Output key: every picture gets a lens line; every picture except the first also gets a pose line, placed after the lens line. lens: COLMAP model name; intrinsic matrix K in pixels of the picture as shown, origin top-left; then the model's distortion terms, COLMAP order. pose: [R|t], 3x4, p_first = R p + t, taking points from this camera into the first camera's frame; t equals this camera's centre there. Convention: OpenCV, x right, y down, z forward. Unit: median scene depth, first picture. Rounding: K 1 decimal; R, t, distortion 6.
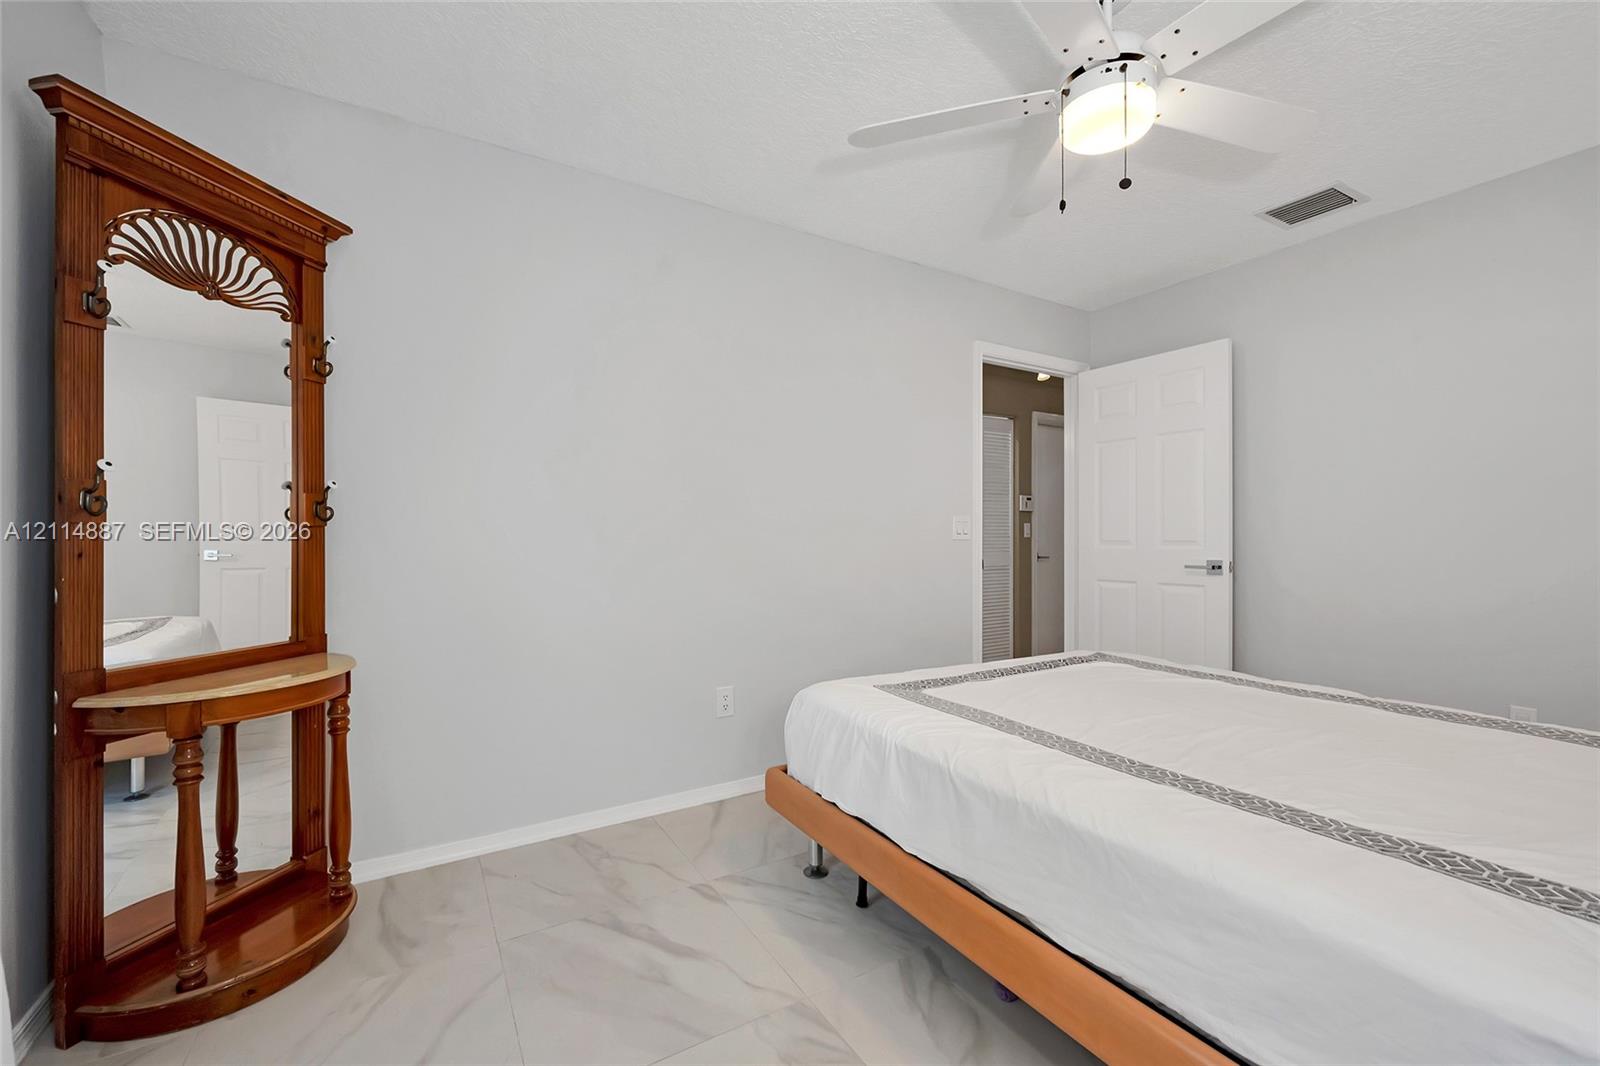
lens RADIAL K [[658.3, 0, 792.8], [0, 658.3, 534.7], [0, 0, 1]] dist [0.001999, 0.000094]
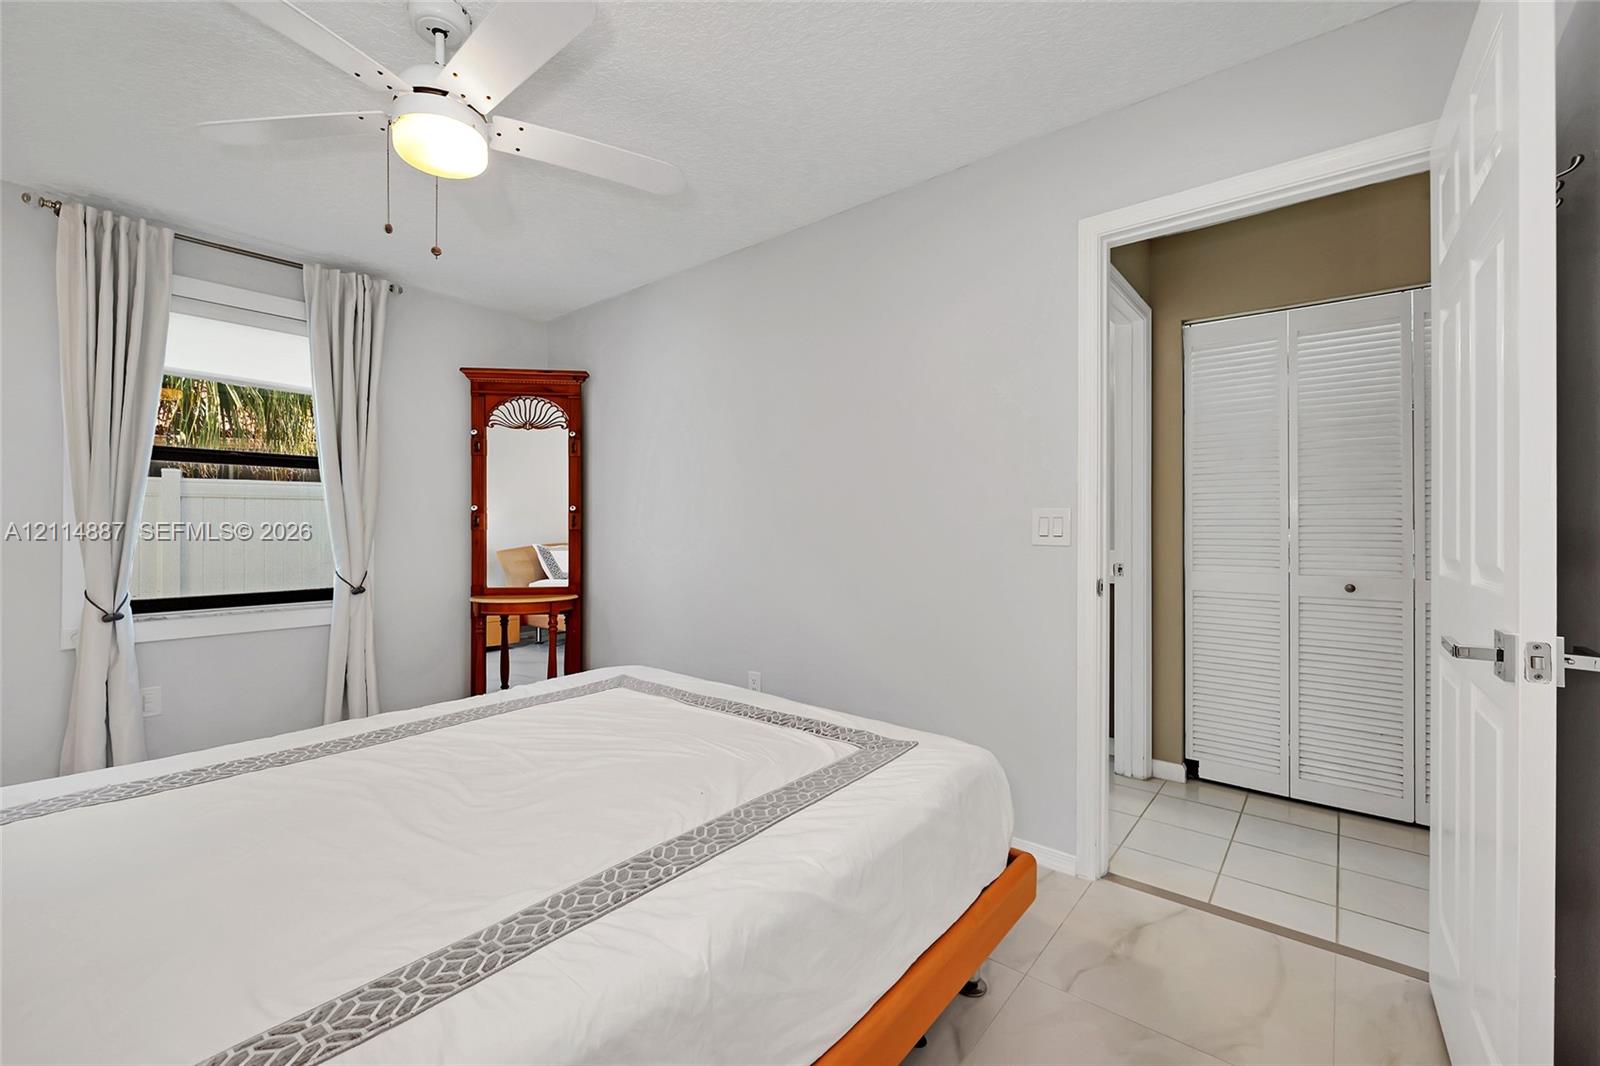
lens RADIAL K [[658.3, 0, 801.1], [0, 658.3, 529.9], [0, 0, 1]] dist [0.001999, 0.000094]
pose [[0.338043, 0.004281, -0.941121, 1.489198], [0.002774, 0.999981, 0.005545, -0.023960], [0.941127, -0.004486, 0.338024, 1.058416]]
